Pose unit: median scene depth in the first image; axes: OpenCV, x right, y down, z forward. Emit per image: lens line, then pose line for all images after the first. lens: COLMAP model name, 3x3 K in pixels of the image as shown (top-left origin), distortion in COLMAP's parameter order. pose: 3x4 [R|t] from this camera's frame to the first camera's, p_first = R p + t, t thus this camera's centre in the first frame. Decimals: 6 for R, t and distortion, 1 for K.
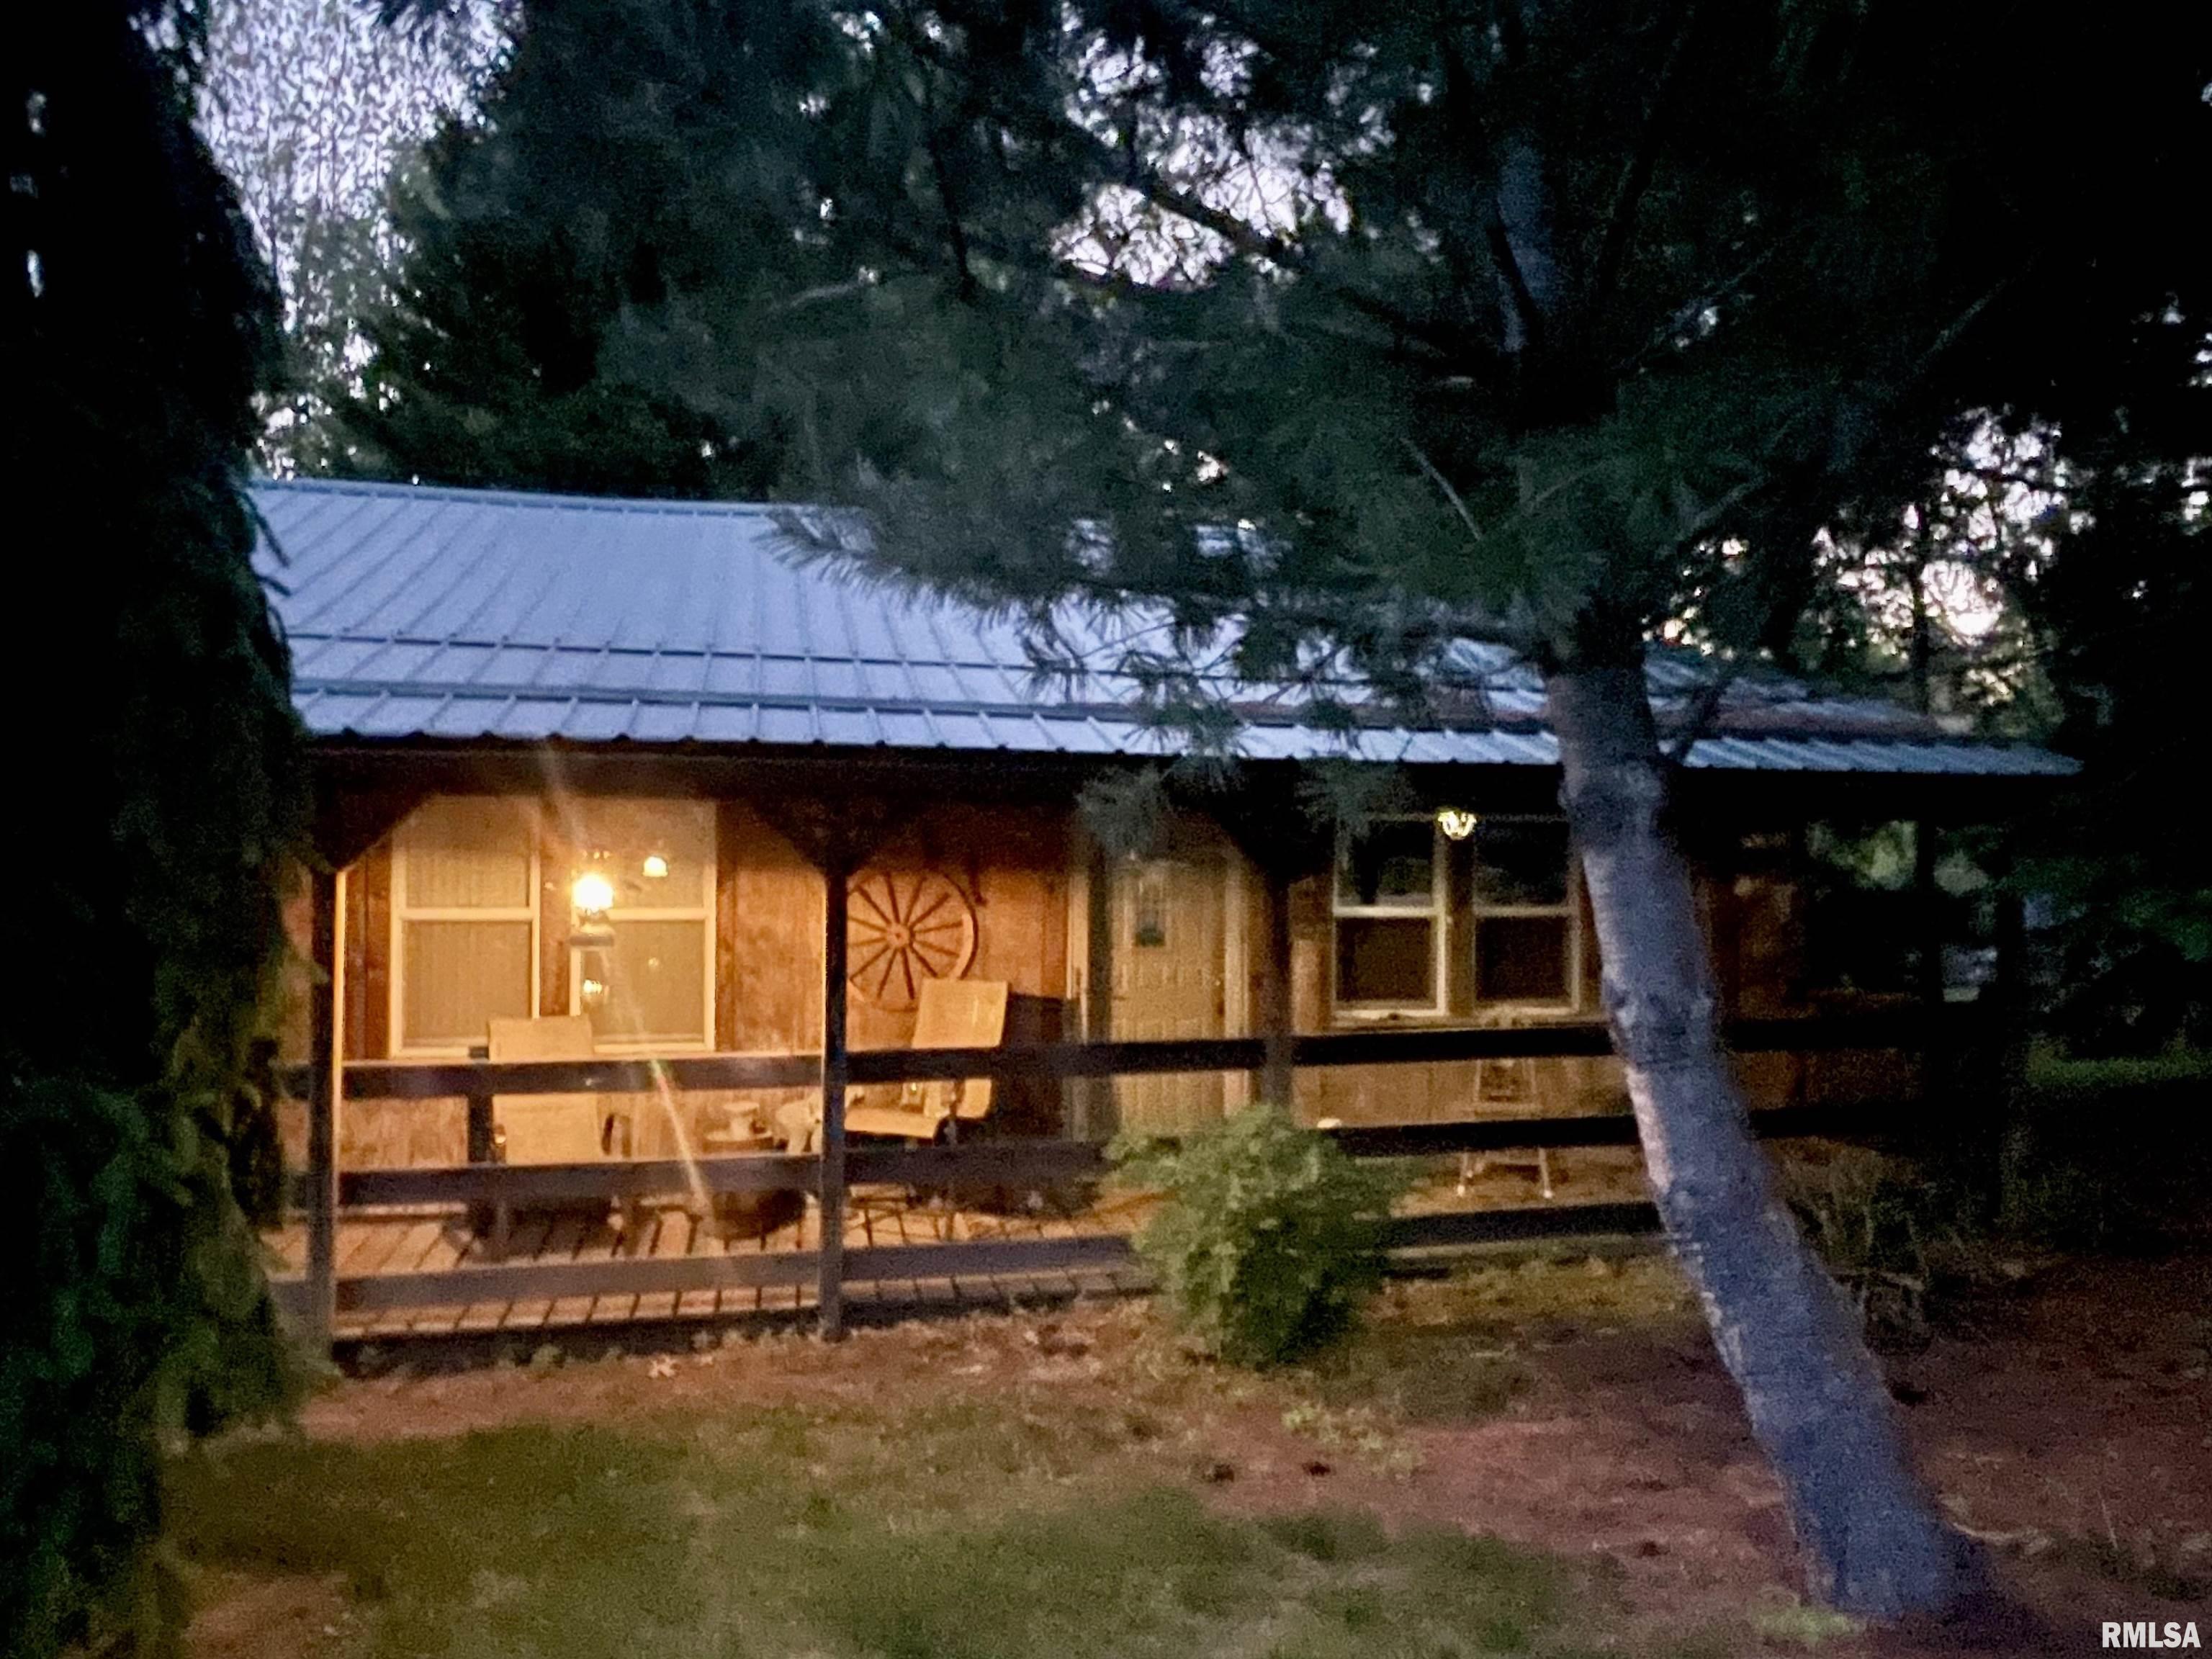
lens RADIAL K [[1547.6, 0, 1106.0], [0, 1547.6, 829.5], [0, 0, 1]] dist [0.003645, 0.000303]
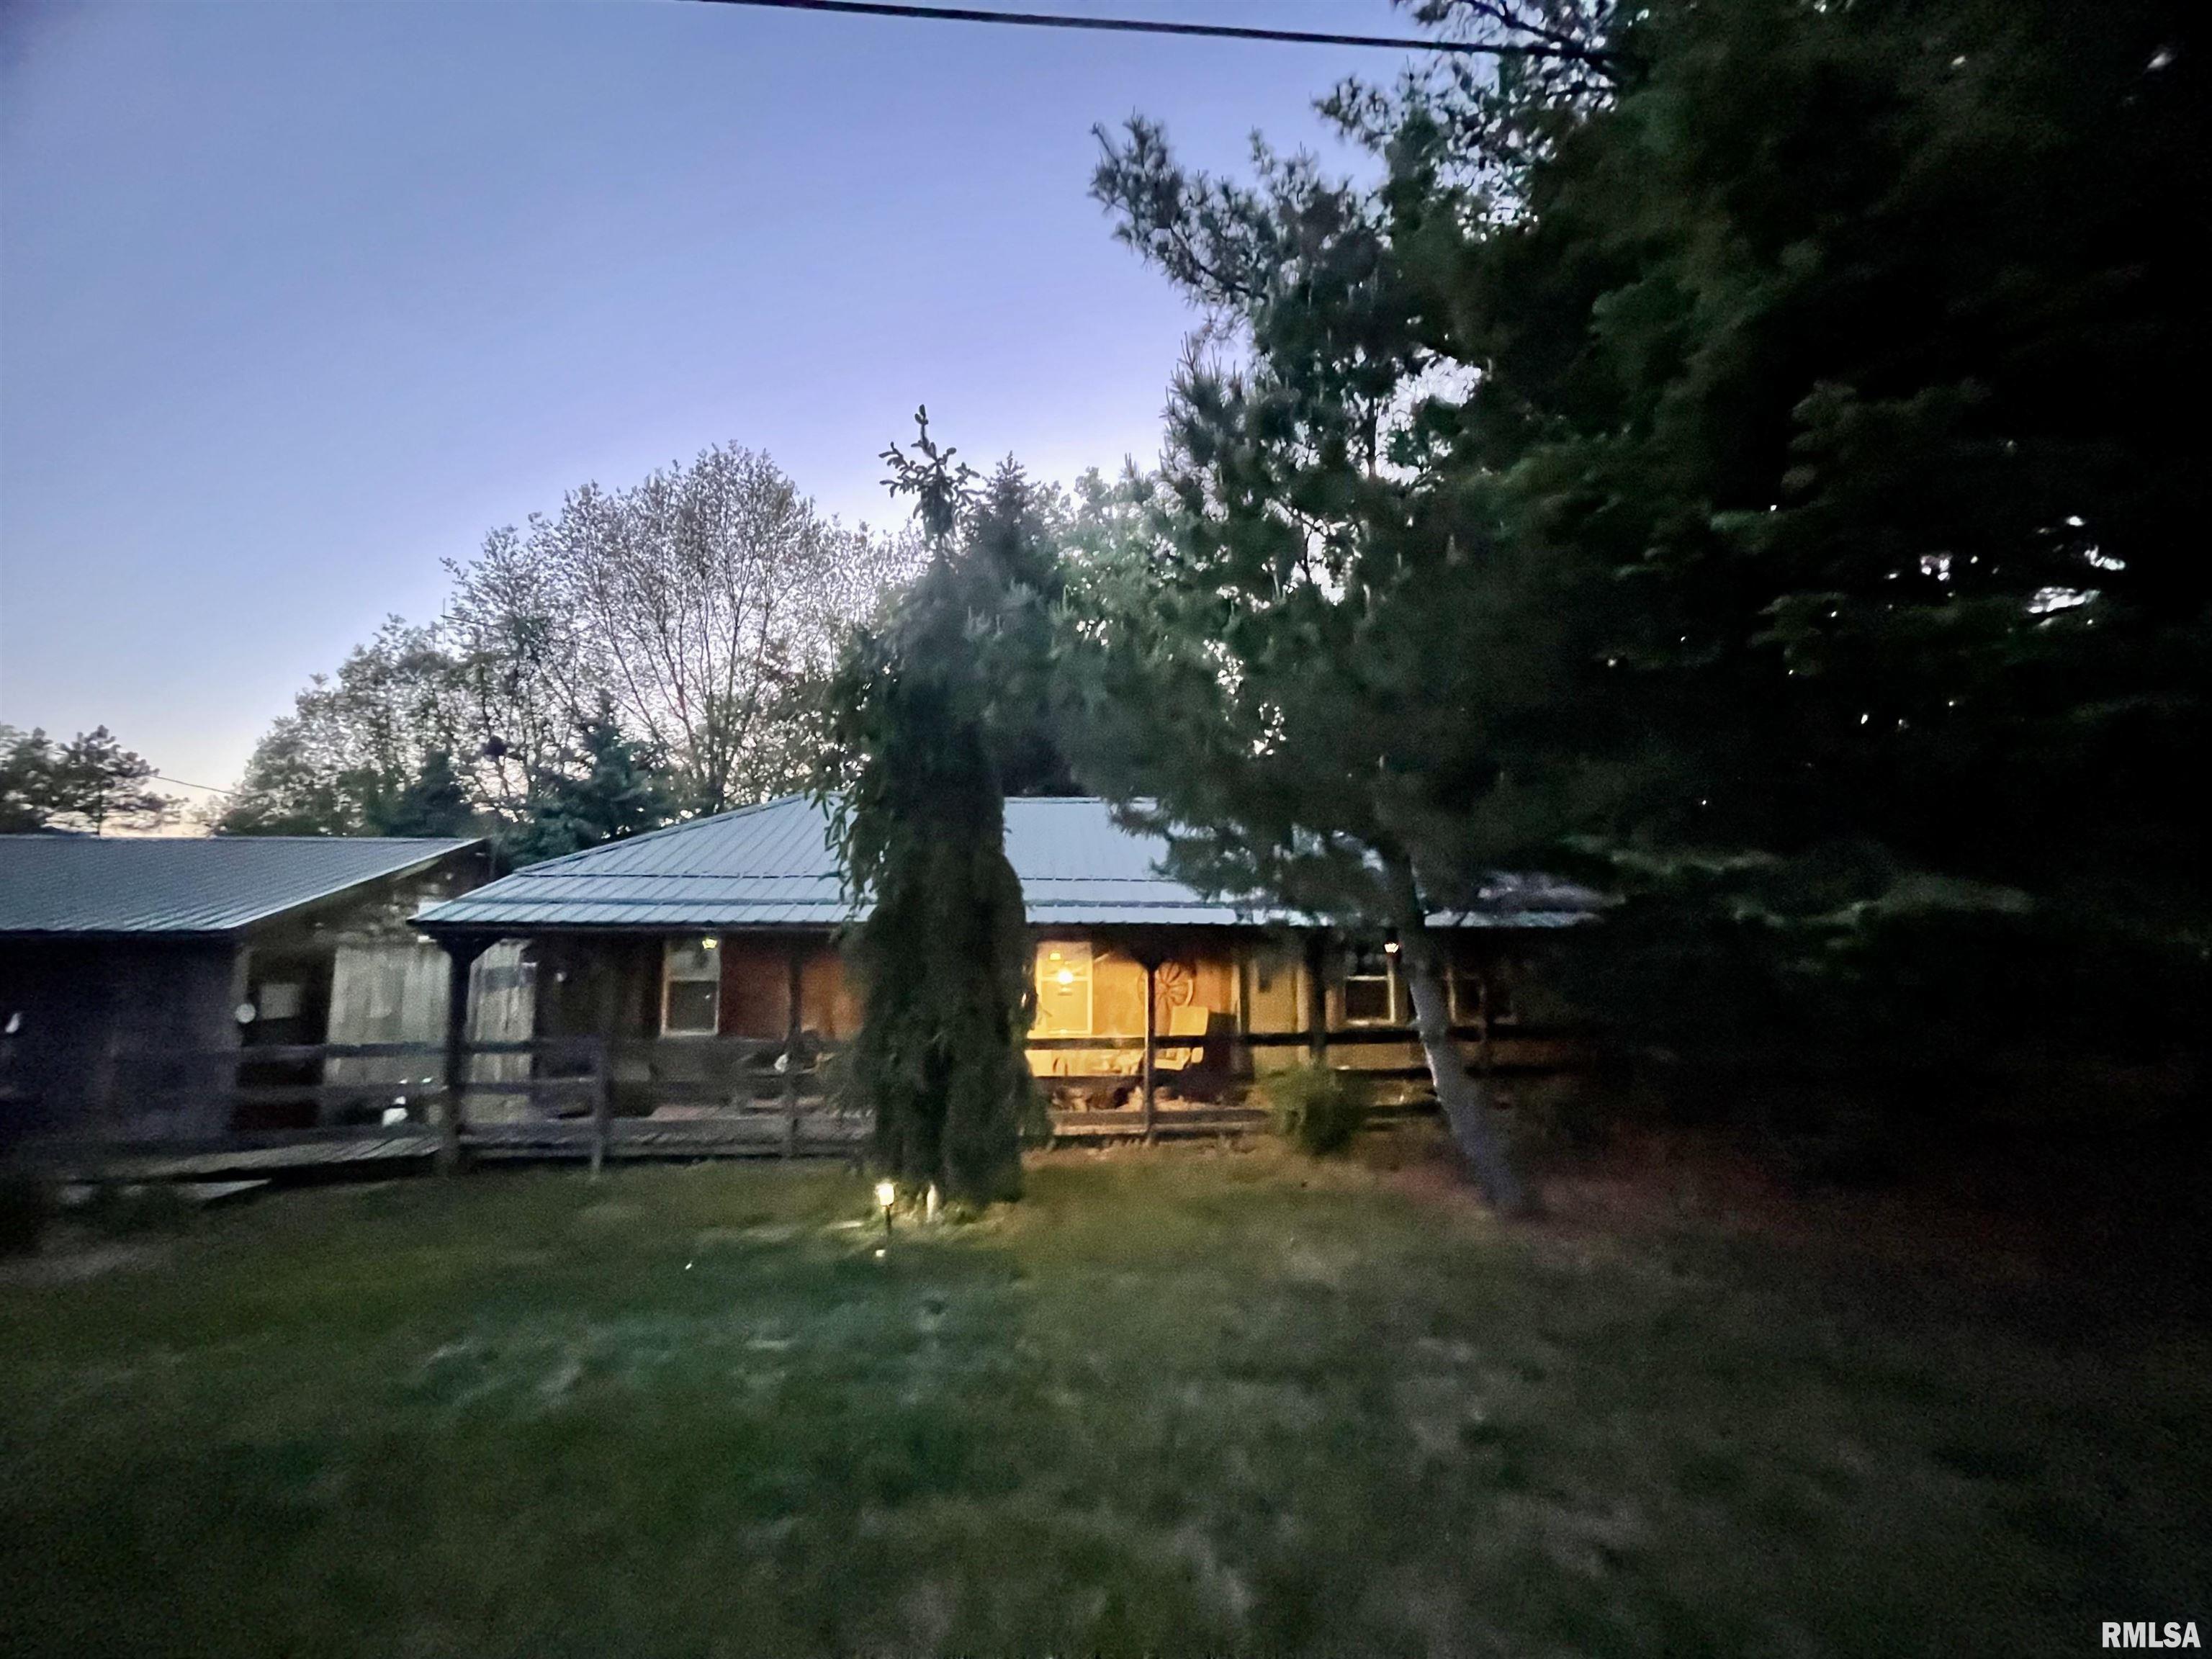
lens RADIAL K [[884.0, 0, 1106.0], [0, 884.0, 829.5], [0, 0, 1]] dist [-0.000199, -0.000008]
pose [[0.991873, -0.012292, -0.126636, -0.045718], [0.001684, 0.996503, -0.083535, -0.071995], [0.127220, 0.082643, 0.988426, -0.468357]]
